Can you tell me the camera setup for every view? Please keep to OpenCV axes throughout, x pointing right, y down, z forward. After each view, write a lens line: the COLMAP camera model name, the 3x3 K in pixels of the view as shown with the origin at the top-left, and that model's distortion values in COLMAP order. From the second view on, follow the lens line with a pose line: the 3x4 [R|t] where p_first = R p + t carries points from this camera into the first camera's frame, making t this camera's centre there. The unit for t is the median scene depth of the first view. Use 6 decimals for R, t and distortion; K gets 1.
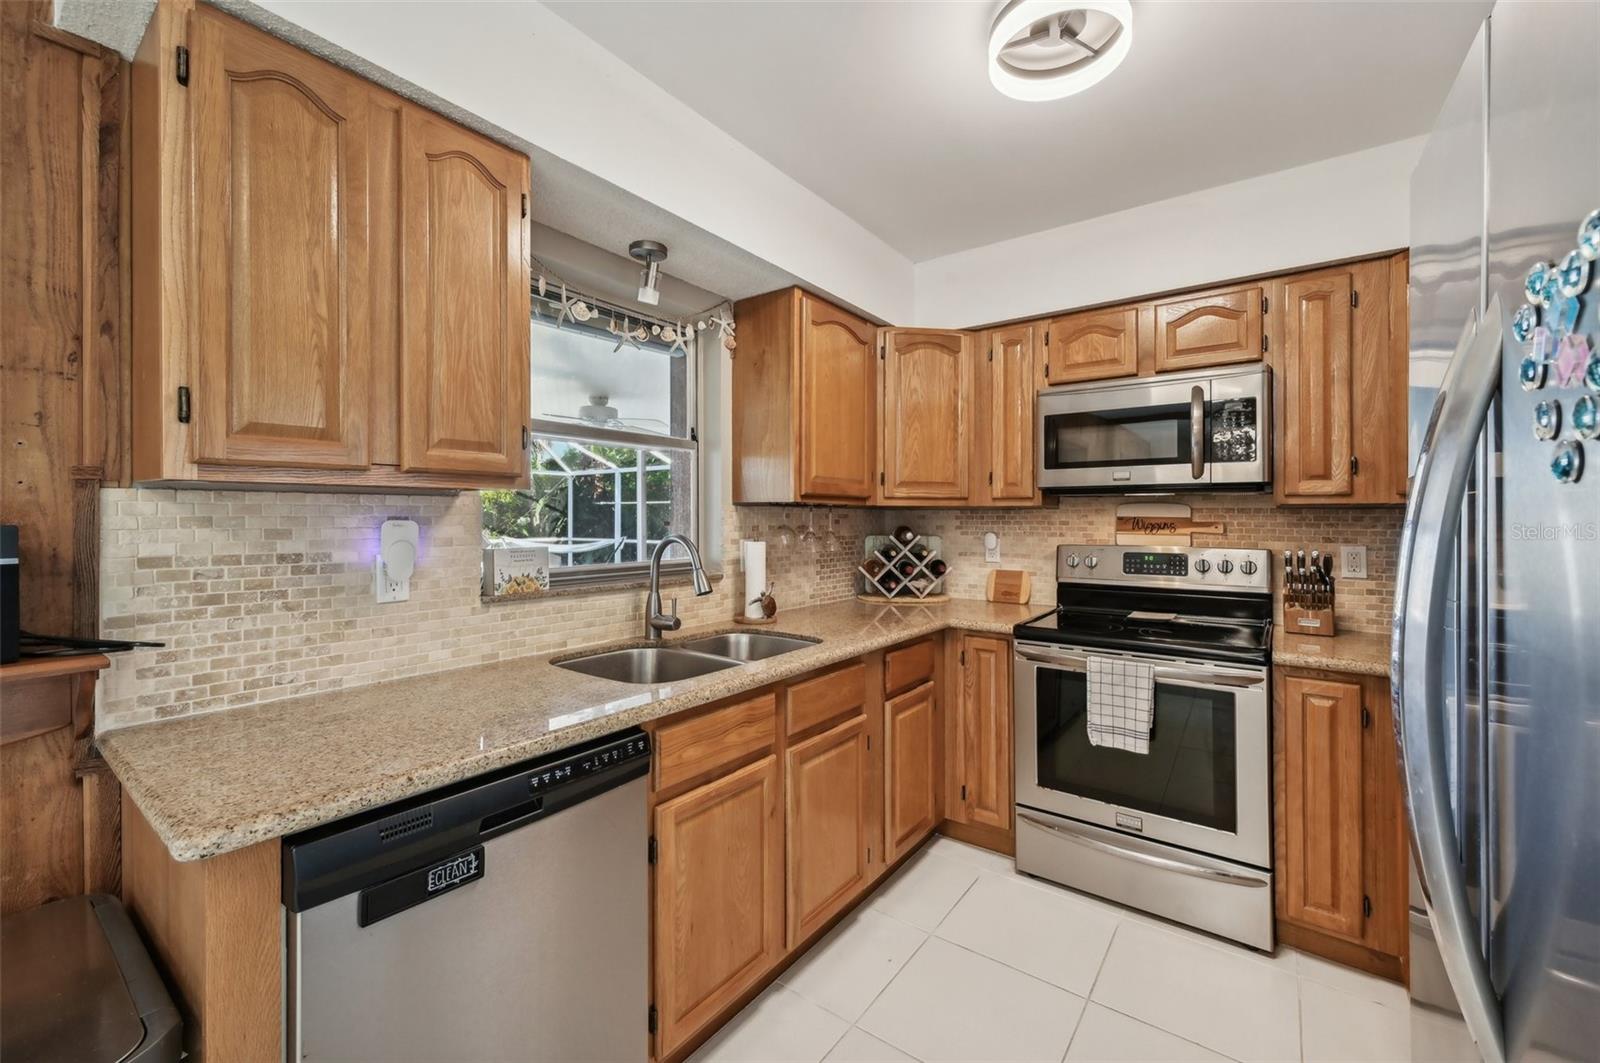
lens RADIAL K [[648.2, 0, 802.2], [0, 648.2, 528.9], [0, 0, 1]] dist [-0.000095, -0.000083]
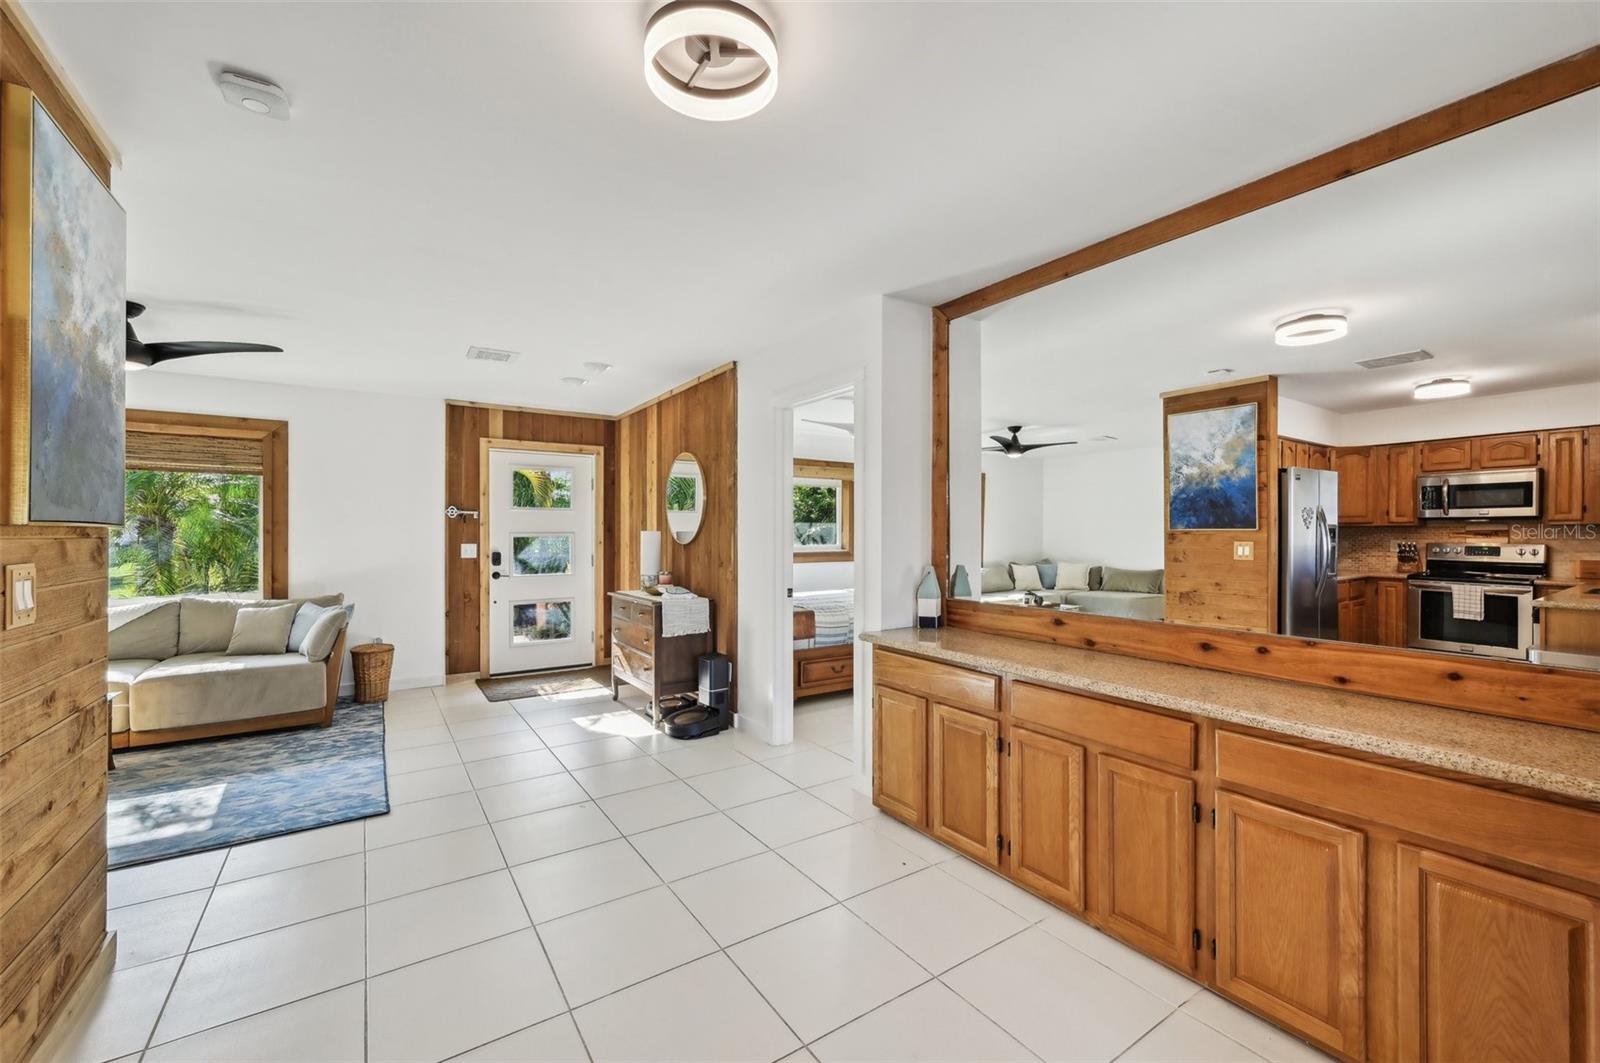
lens RADIAL K [[648.2, 0, 801.5], [0, 648.2, 534.2], [0, 0, 1]] dist [-0.000095, -0.000083]
pose [[0.939682, -0.008279, -0.341948, -1.018125], [0.003116, 0.999873, -0.015647, 0.024310], [0.342034, 0.013638, 0.939589, -2.156791]]
